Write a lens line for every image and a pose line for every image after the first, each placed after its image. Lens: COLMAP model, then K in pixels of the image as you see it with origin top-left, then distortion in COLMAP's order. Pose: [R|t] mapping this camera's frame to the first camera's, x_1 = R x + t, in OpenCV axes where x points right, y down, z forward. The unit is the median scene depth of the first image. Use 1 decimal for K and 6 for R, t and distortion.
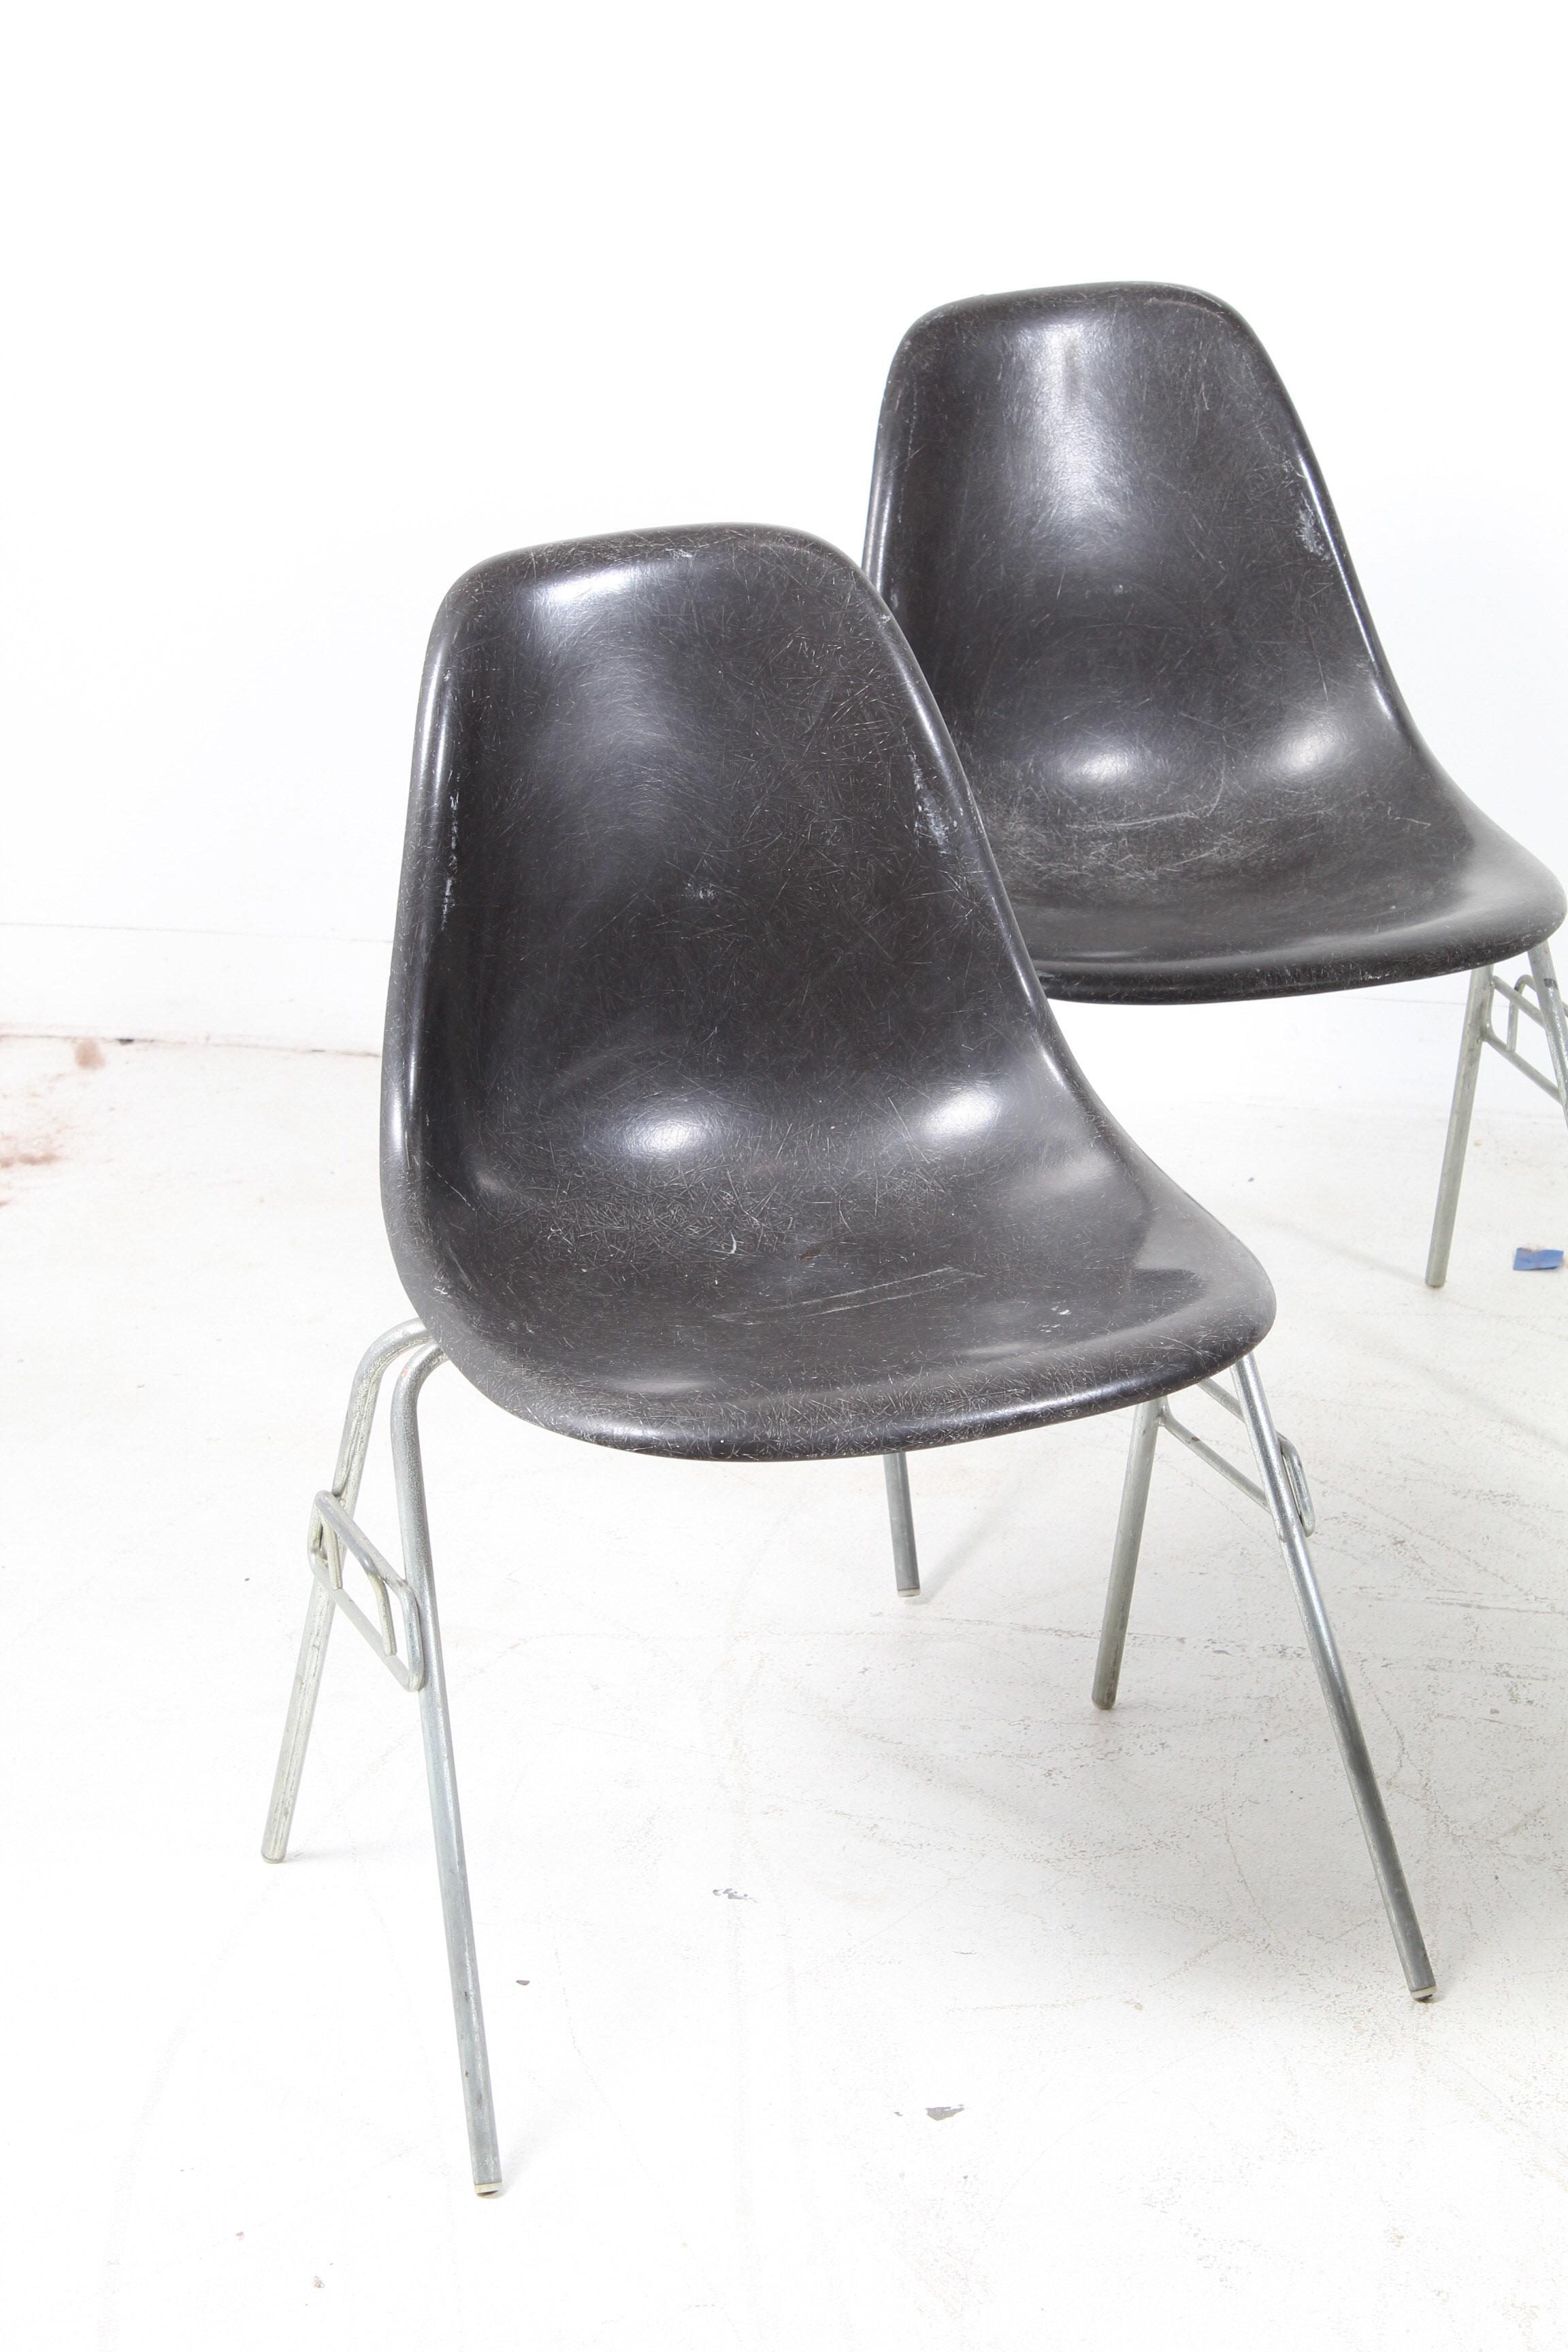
lens RADIAL K [[5548.6, 0, 784.0], [0, 5548.6, 1176.0], [0, 0, 1]] dist [0.114764, 0.092013]
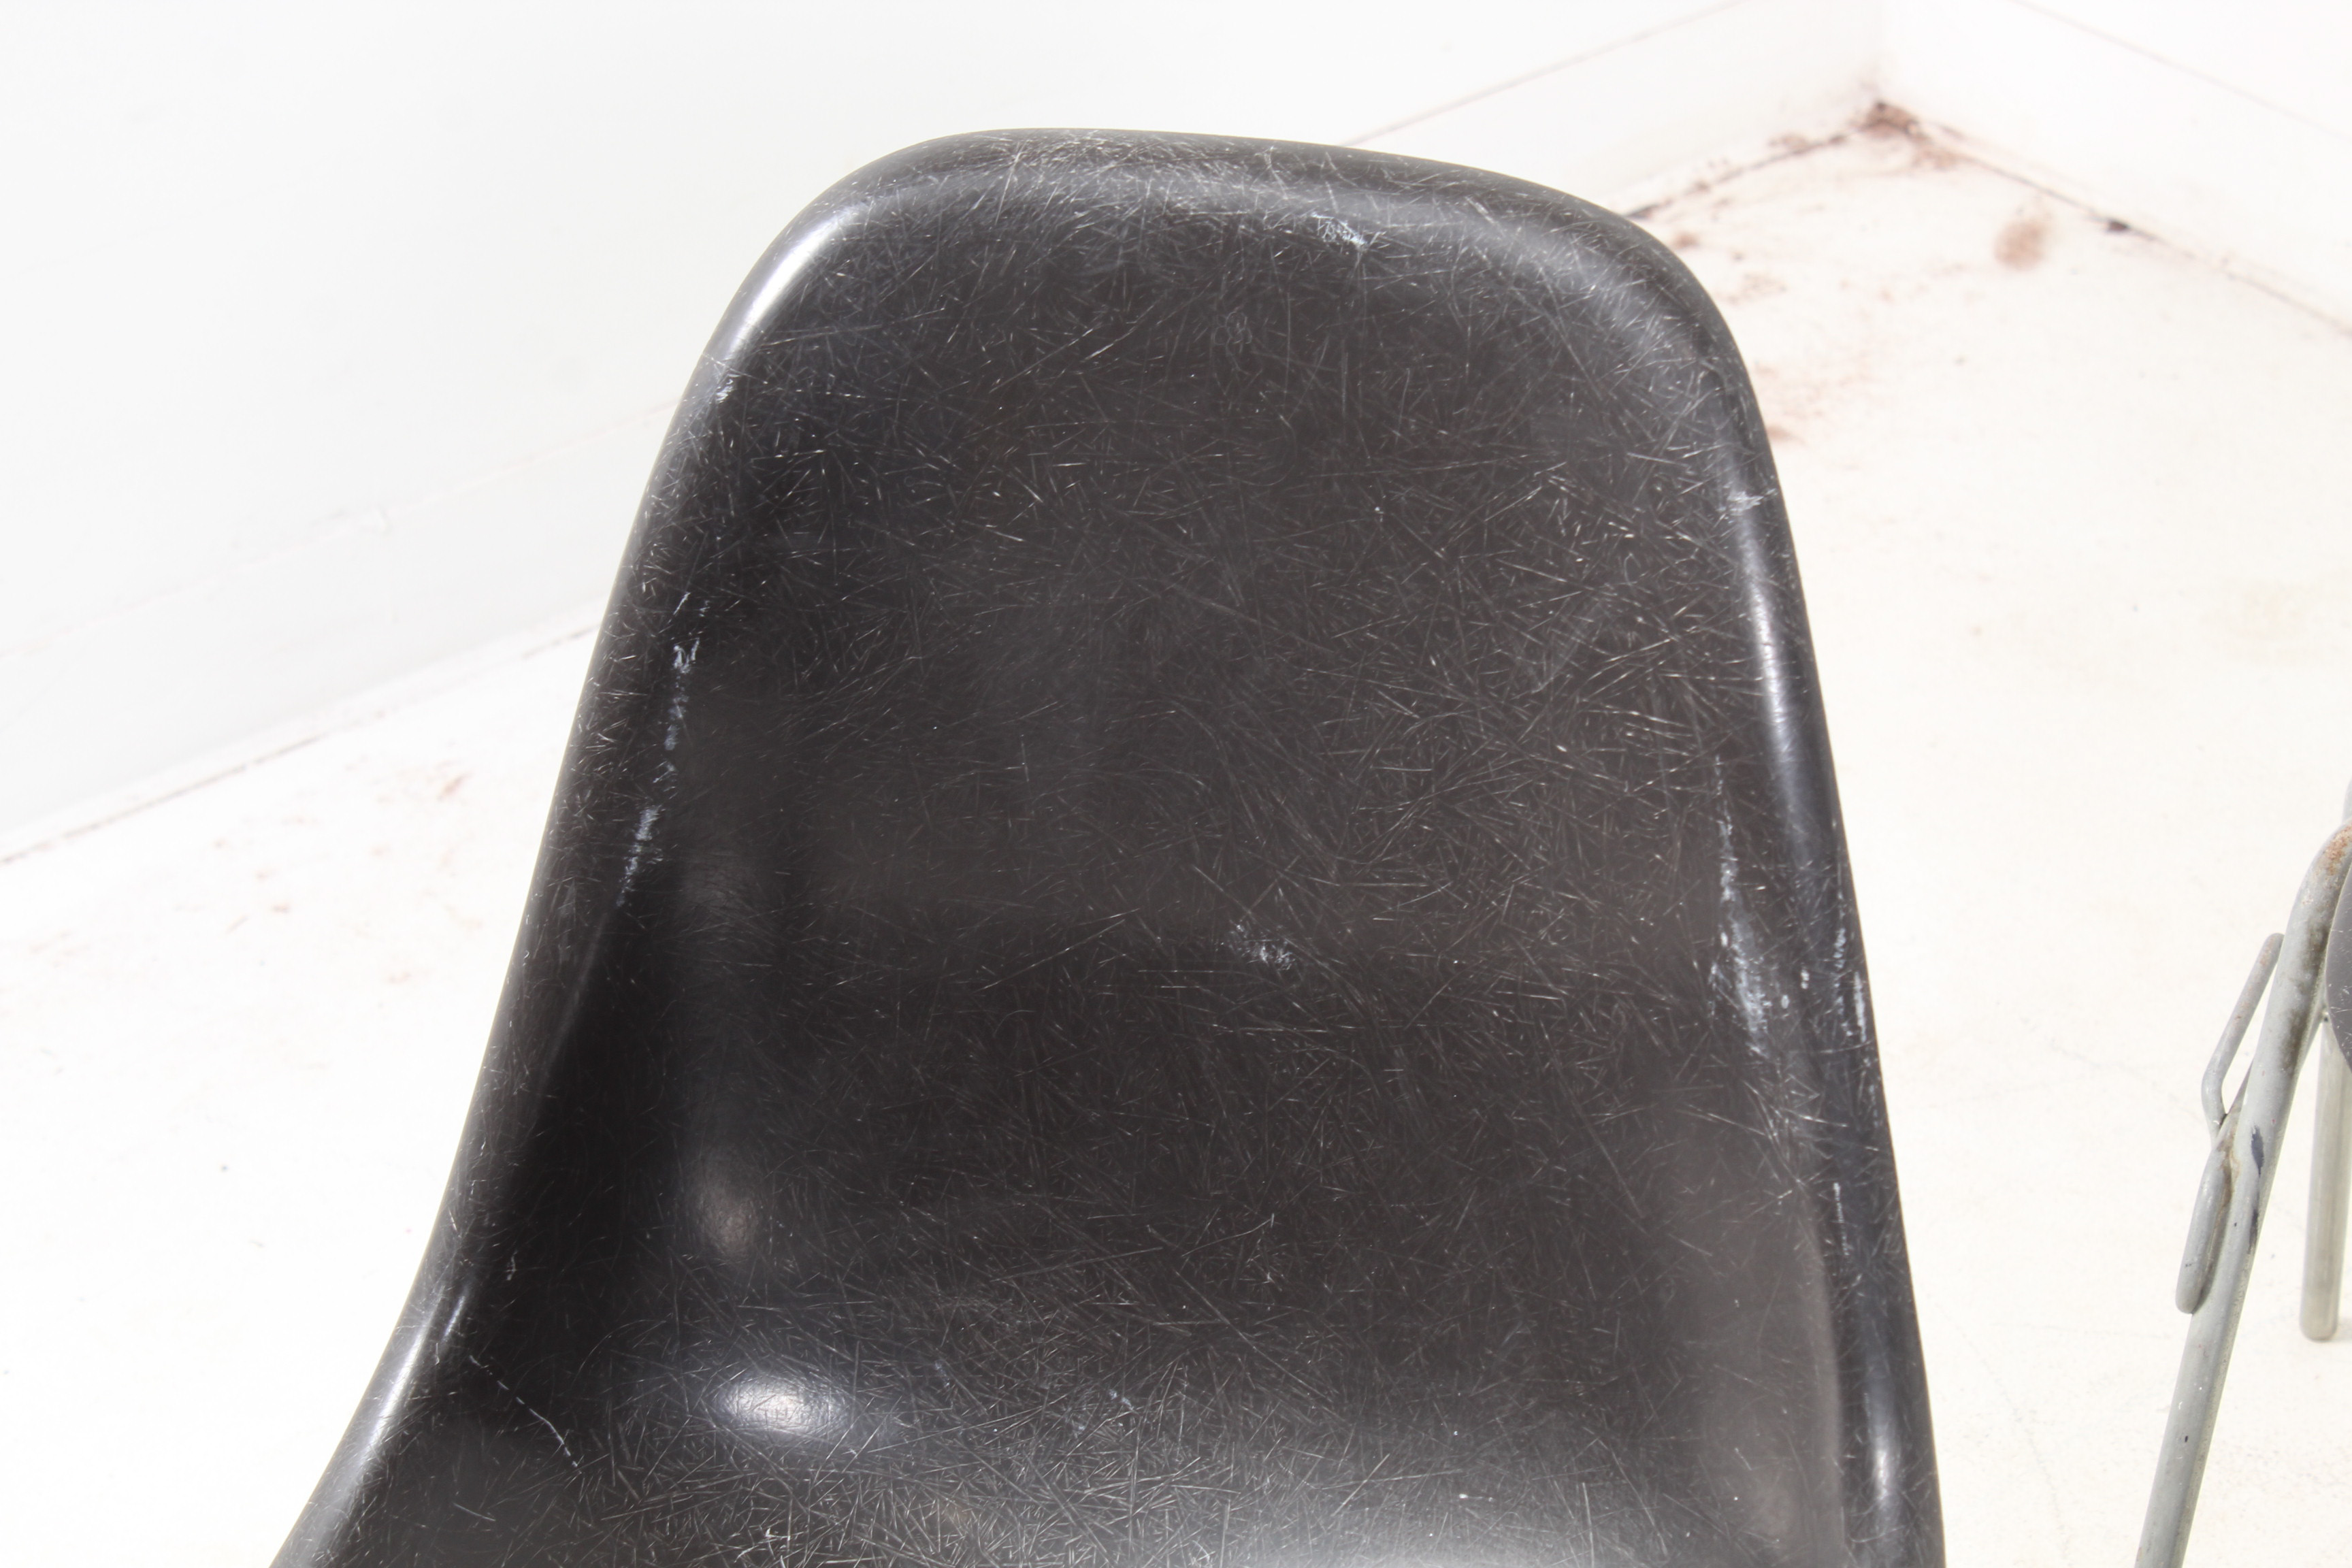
lens RADIAL K [[5548.6, 0, 1176.0], [0, 5548.6, 784.0], [0, 0, 1]] dist [0.114764, 0.092013]
pose [[0.799670, 0.328105, -0.502868, 0.203273], [-0.198348, 0.934832, 0.294530, -0.196085], [0.566733, -0.135784, 0.812635, 0.628588]]
